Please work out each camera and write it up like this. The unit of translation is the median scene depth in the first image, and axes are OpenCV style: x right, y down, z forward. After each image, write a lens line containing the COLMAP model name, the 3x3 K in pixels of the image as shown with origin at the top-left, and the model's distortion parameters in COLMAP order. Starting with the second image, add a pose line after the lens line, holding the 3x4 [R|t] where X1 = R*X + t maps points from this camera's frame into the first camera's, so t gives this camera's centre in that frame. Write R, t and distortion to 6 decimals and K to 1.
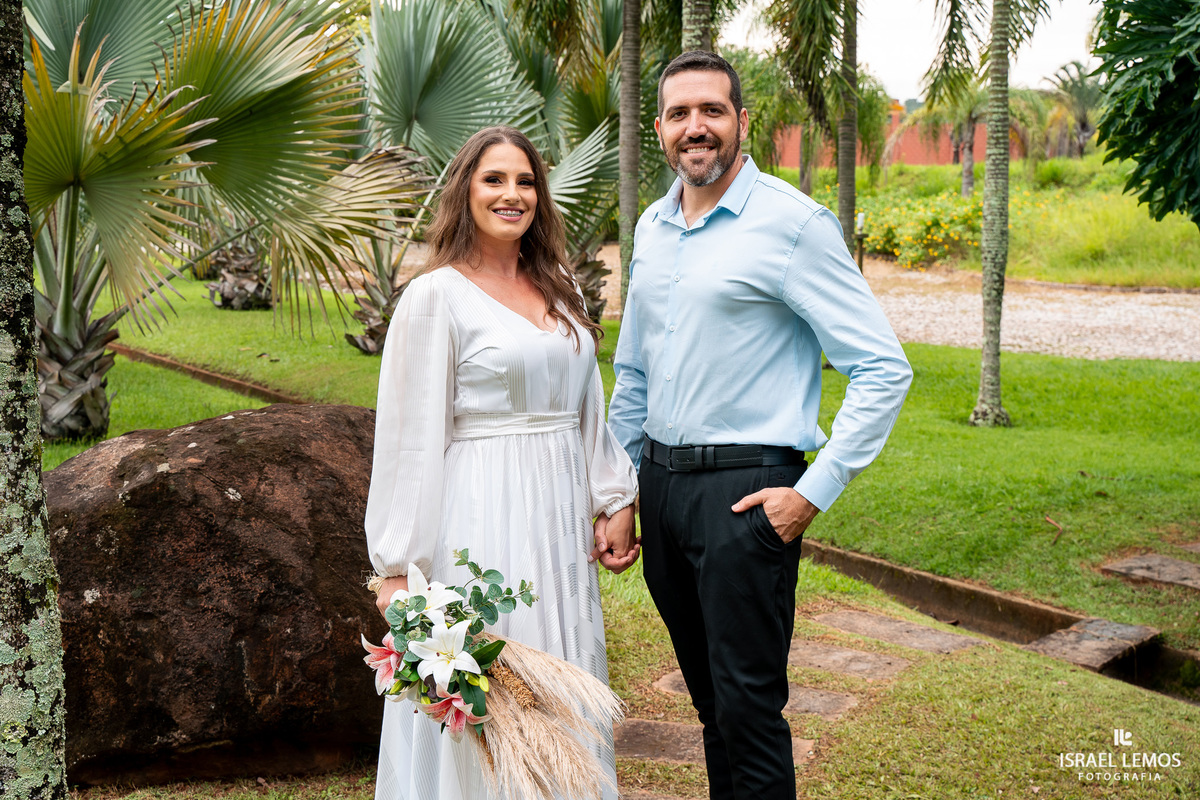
lens RADIAL K [[1665.5, 0, 595.5], [0, 1665.5, 388.7], [0, 0, 1]] dist [0.032110, 0.182096]
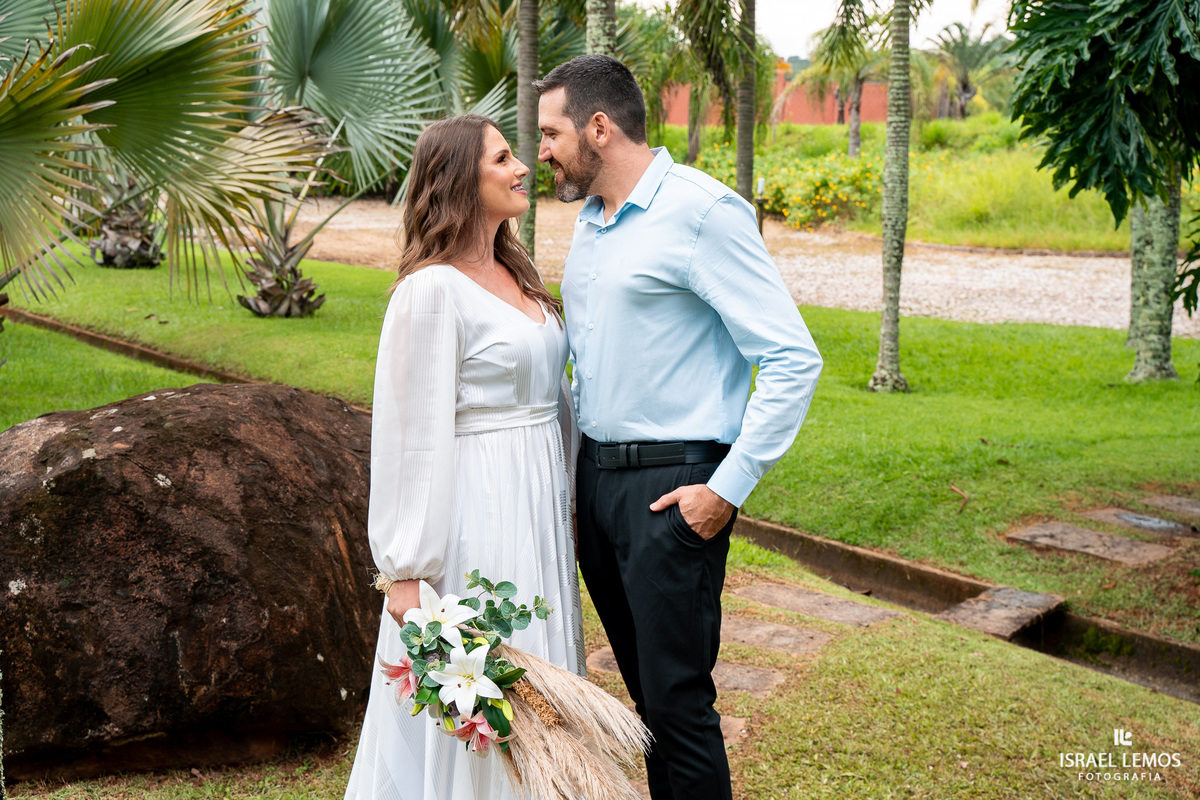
lens RADIAL K [[1670.0, 0, 600.0], [0, 1670.0, 400.0], [0, 0, 1]] dist [0.032389, 0.147372]
pose [[0.997321, -0.000733, 0.073141, -0.017644], [-0.001706, 0.999445, 0.033270, -0.008620], [-0.073125, -0.033306, 0.996767, 0.004350]]
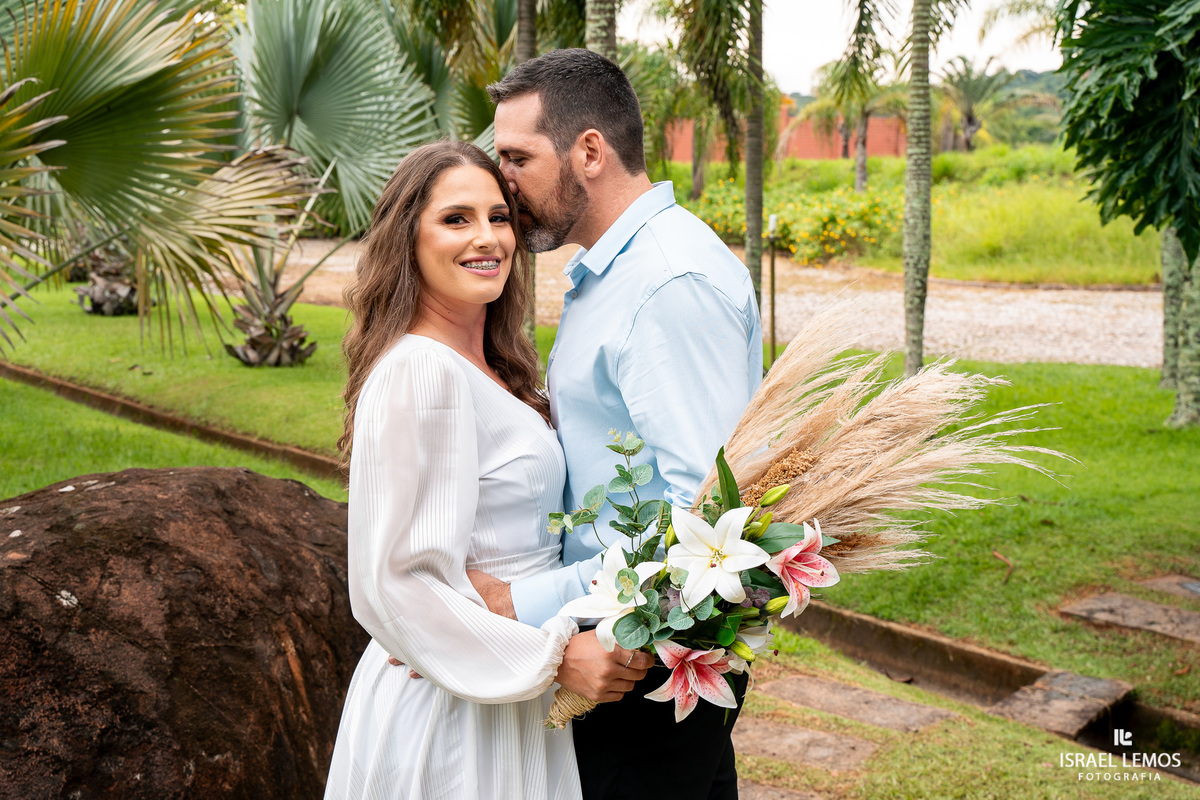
lens RADIAL K [[1665.5, 0, 595.5], [0, 1665.5, 388.7], [0, 0, 1]] dist [0.032110, 0.182096]
pose [[0.997691, -0.010468, 0.067101, -0.009894], [0.010170, 0.999937, 0.004776, -0.019457], [-0.067147, -0.004082, 0.997735, 0.098104]]
